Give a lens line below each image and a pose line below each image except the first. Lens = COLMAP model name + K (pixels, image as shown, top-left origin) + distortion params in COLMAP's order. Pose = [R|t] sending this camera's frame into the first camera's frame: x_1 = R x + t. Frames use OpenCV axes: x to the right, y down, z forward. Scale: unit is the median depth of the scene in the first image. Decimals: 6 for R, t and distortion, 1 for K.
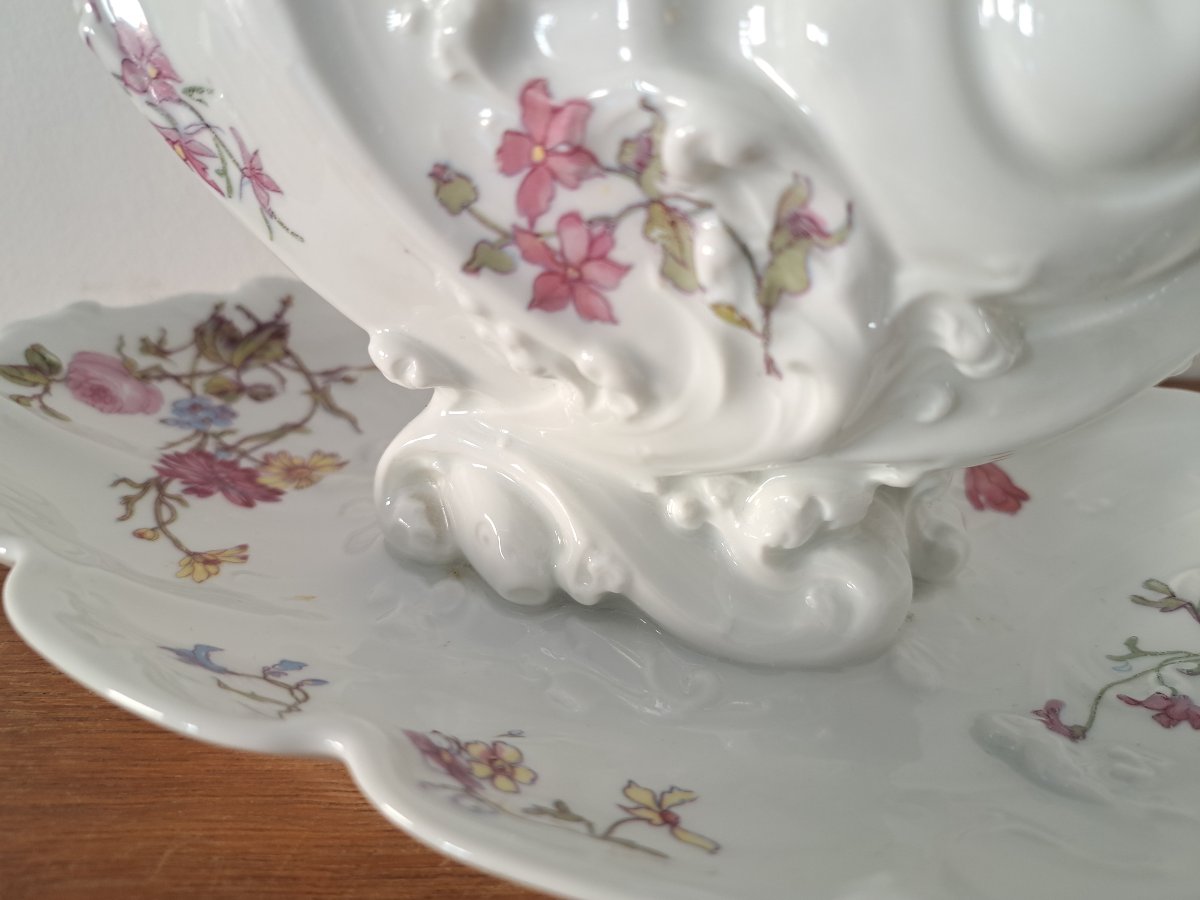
lens RADIAL K [[920.4, 0, 610.2], [0, 920.4, 447.8], [0, 0, 1]] dist [0.003845, -0.079008]
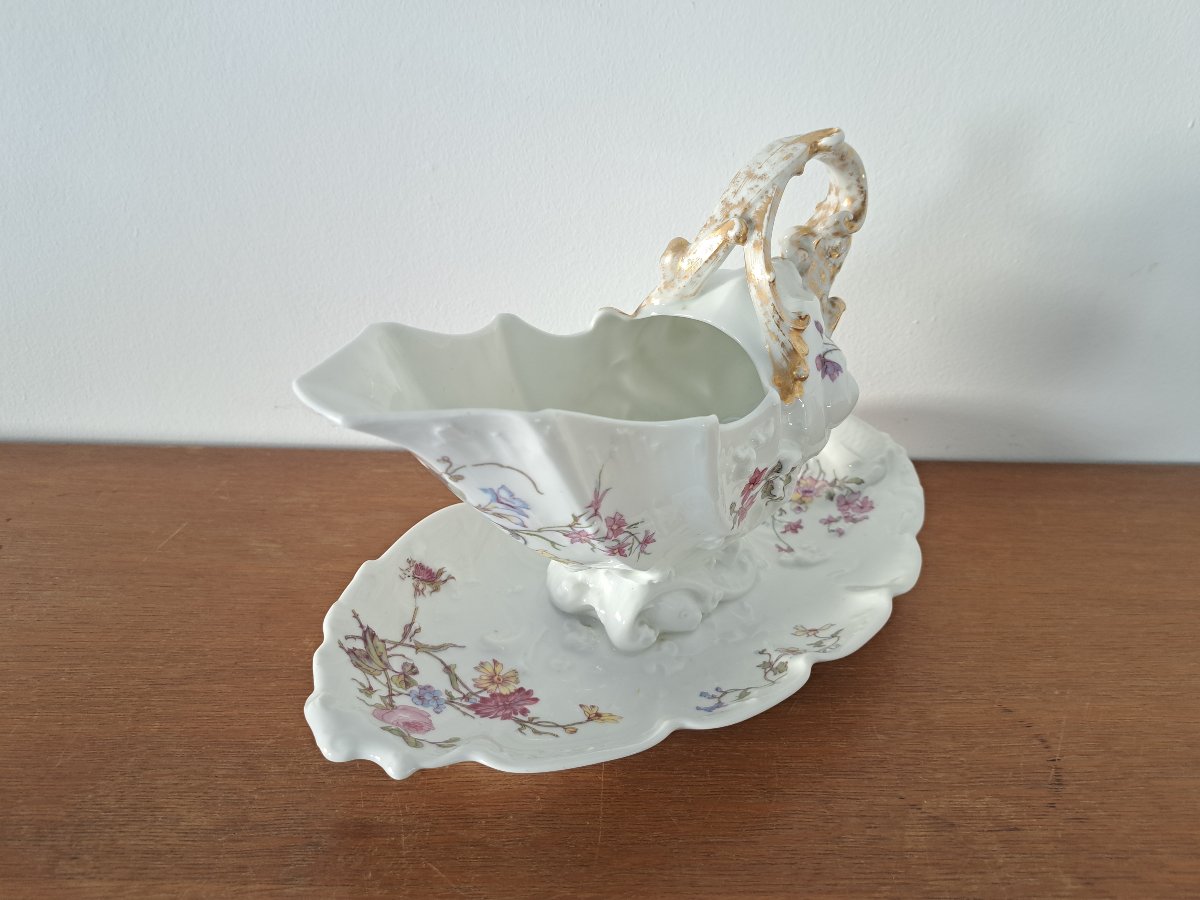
lens RADIAL K [[881.5, 0, 614.9], [0, 881.5, 448.5], [0, 0, 1]] dist [0.055930, -0.084647]
pose [[0.417002, -0.461623, 0.782952, -1.453623], [0.344980, 0.877348, 0.333541, -0.898741], [-0.840891, 0.131016, 0.525106, -0.130180]]
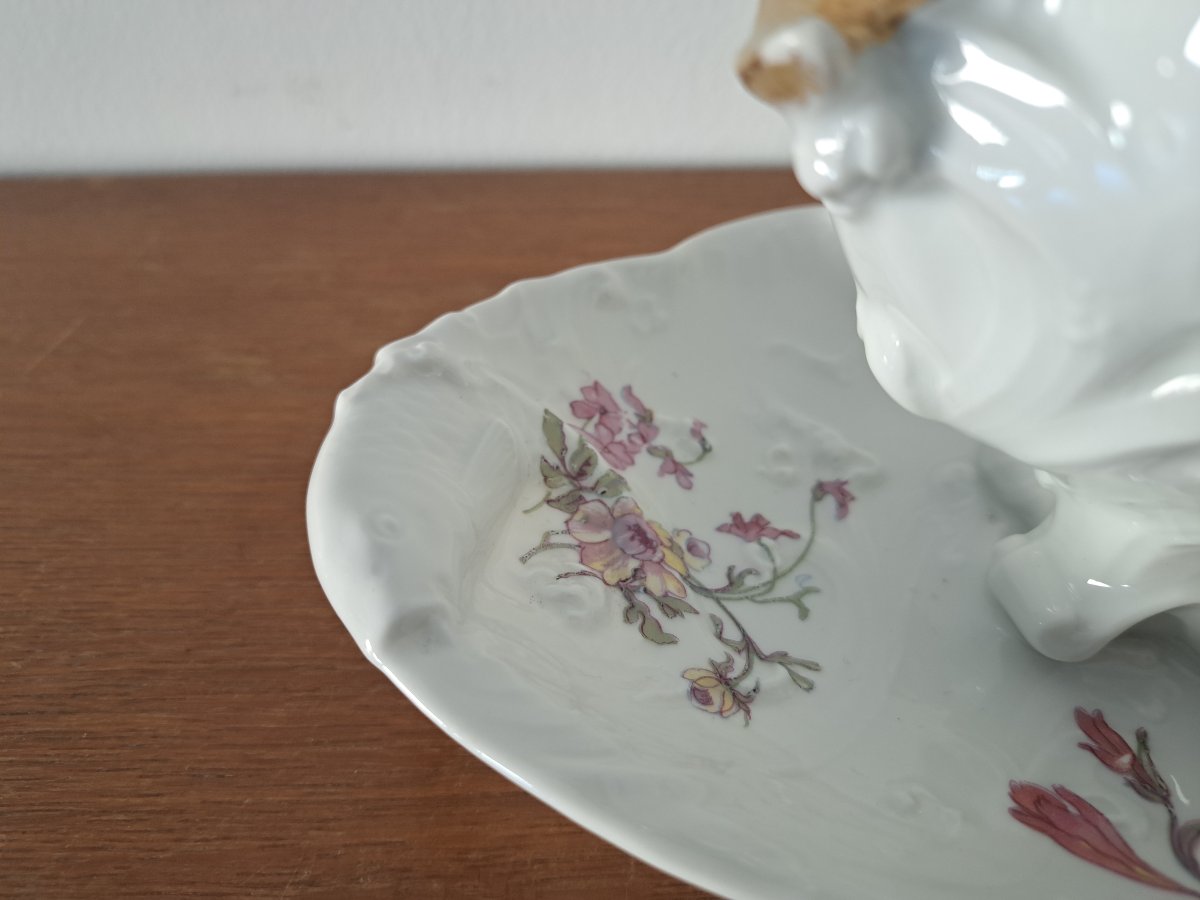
lens RADIAL K [[910.1, 0, 600.0], [0, 910.1, 450.0], [0, 0, 1]] dist [-0.030880, -0.002956]
pose [[-0.891120, 0.305377, -0.335635, 0.829797], [-0.179106, 0.442896, 0.878501, -0.535889], [0.416925, 0.842964, -0.339978, 0.877484]]
